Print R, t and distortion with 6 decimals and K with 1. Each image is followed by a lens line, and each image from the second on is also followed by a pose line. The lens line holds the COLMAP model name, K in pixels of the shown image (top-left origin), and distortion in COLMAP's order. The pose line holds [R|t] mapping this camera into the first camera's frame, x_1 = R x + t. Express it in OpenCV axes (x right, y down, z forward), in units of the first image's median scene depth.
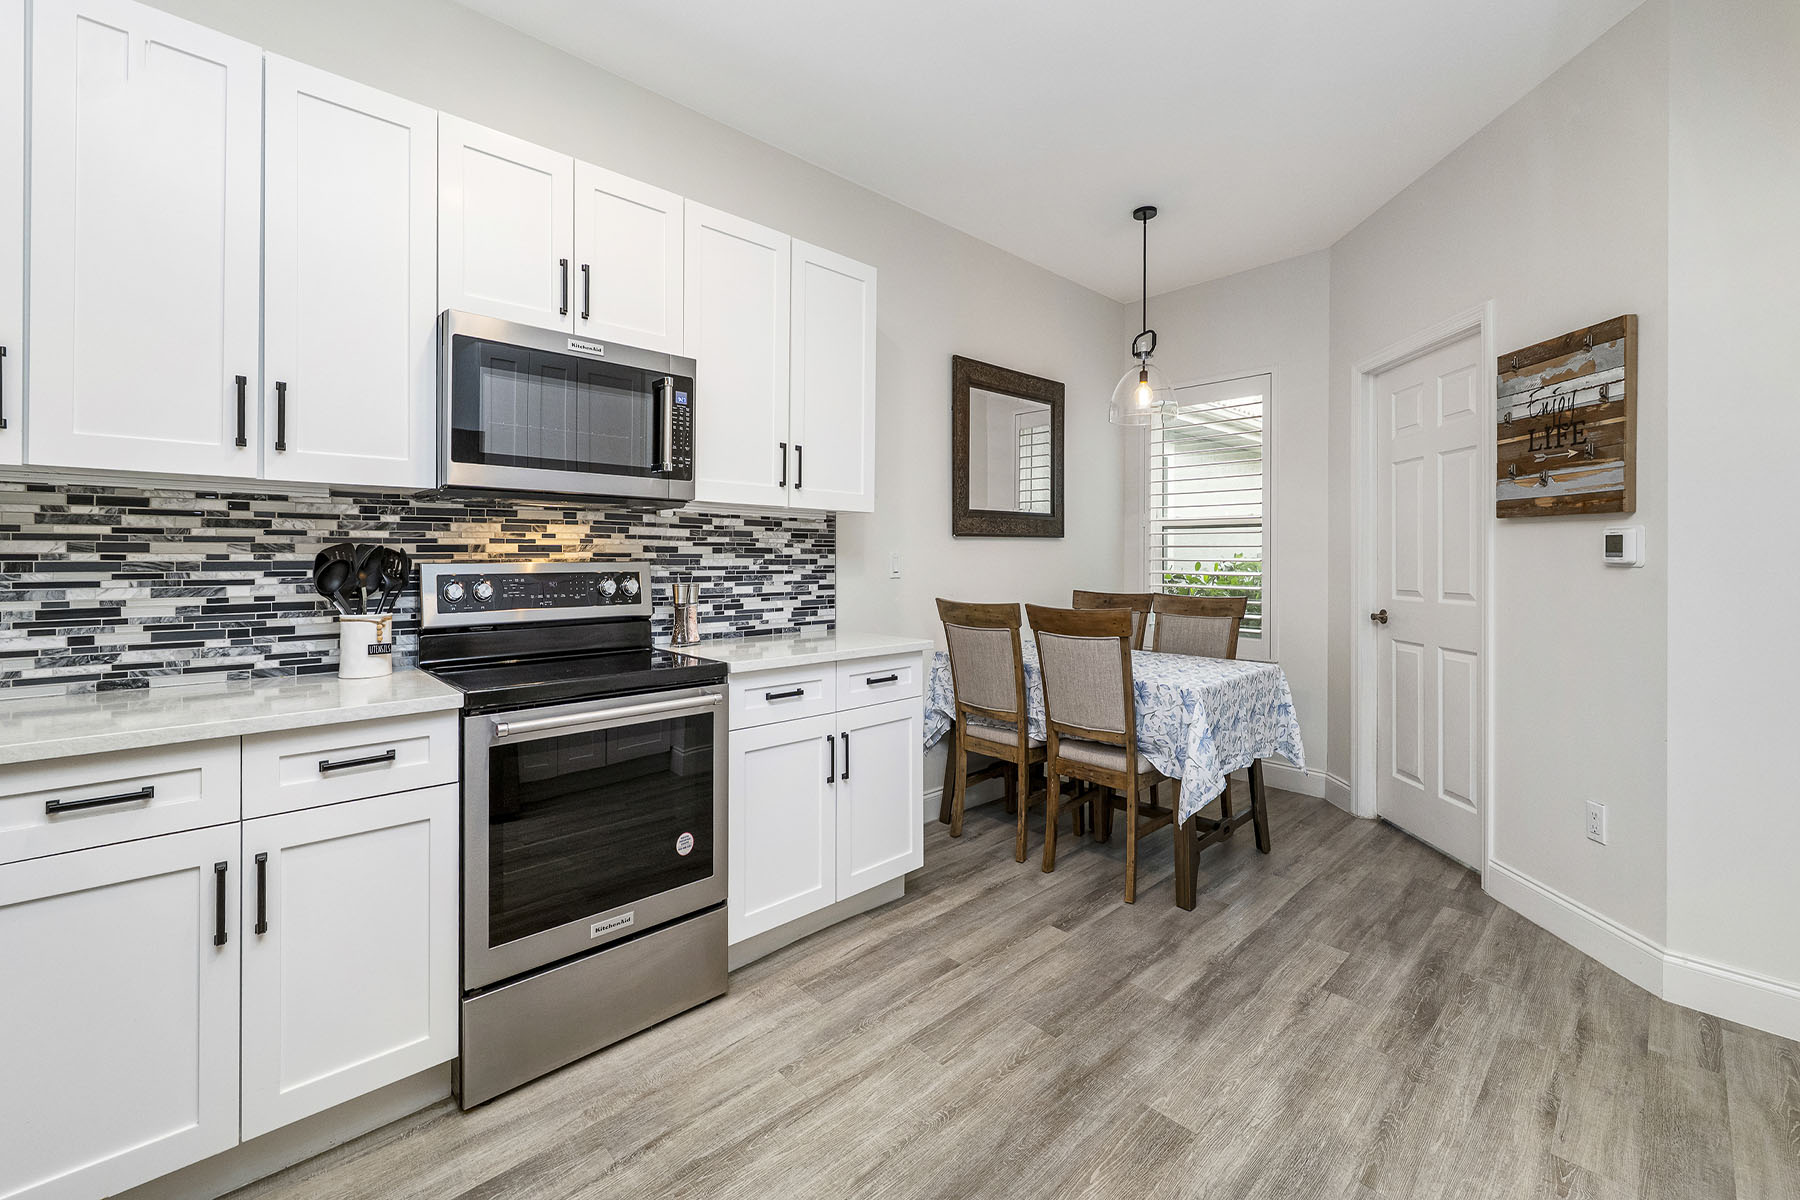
lens RADIAL K [[738.5, 0, 891.4], [0, 738.5, 558.5], [0, 0, 1]] dist [-0.003063, -0.000019]
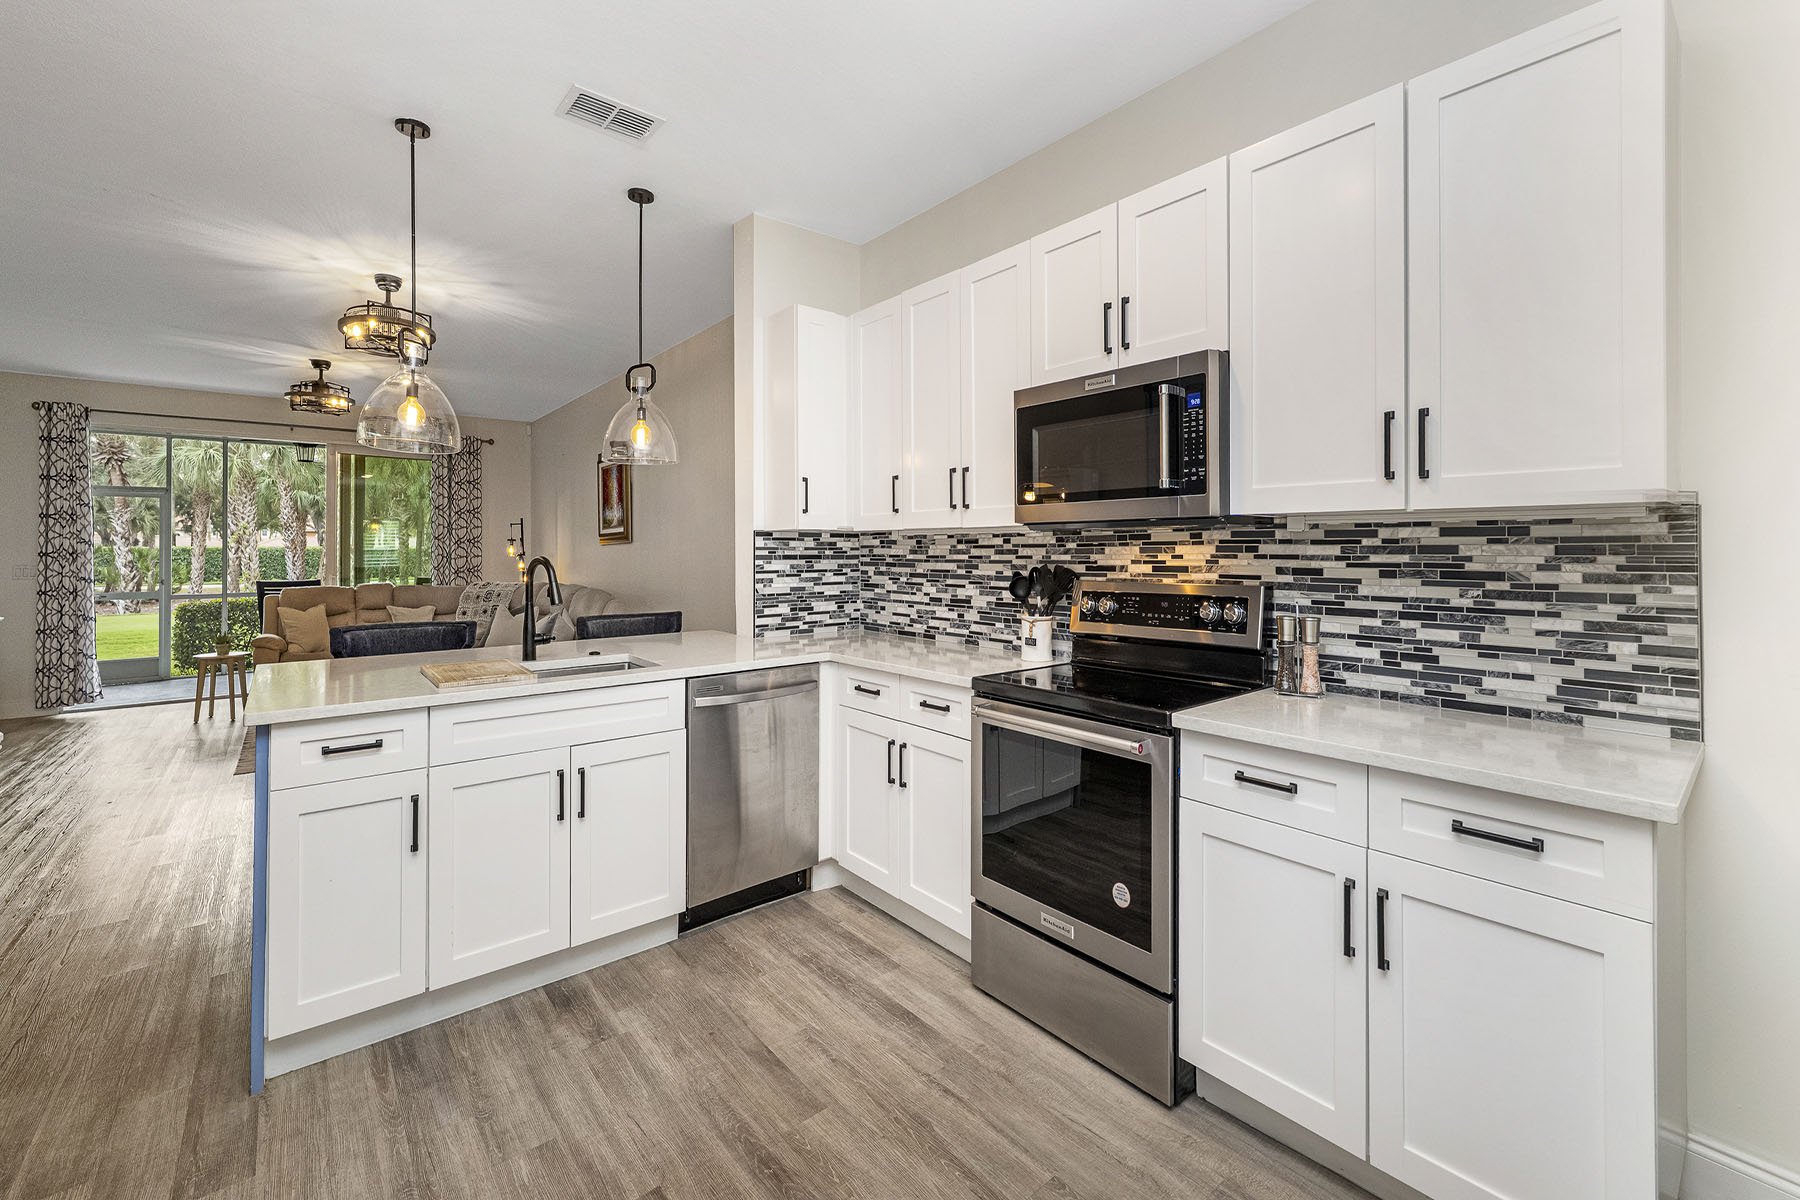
lens RADIAL K [[740.4, 0, 904.4], [0, 740.4, 547.5], [0, 0, 1]] dist [-0.004167, 0.000149]
pose [[-0.052069, -0.007240, -0.998617, 0.597908], [-0.001881, 0.999973, -0.007152, -0.036884], [0.998642, 0.001506, -0.052082, 0.701208]]
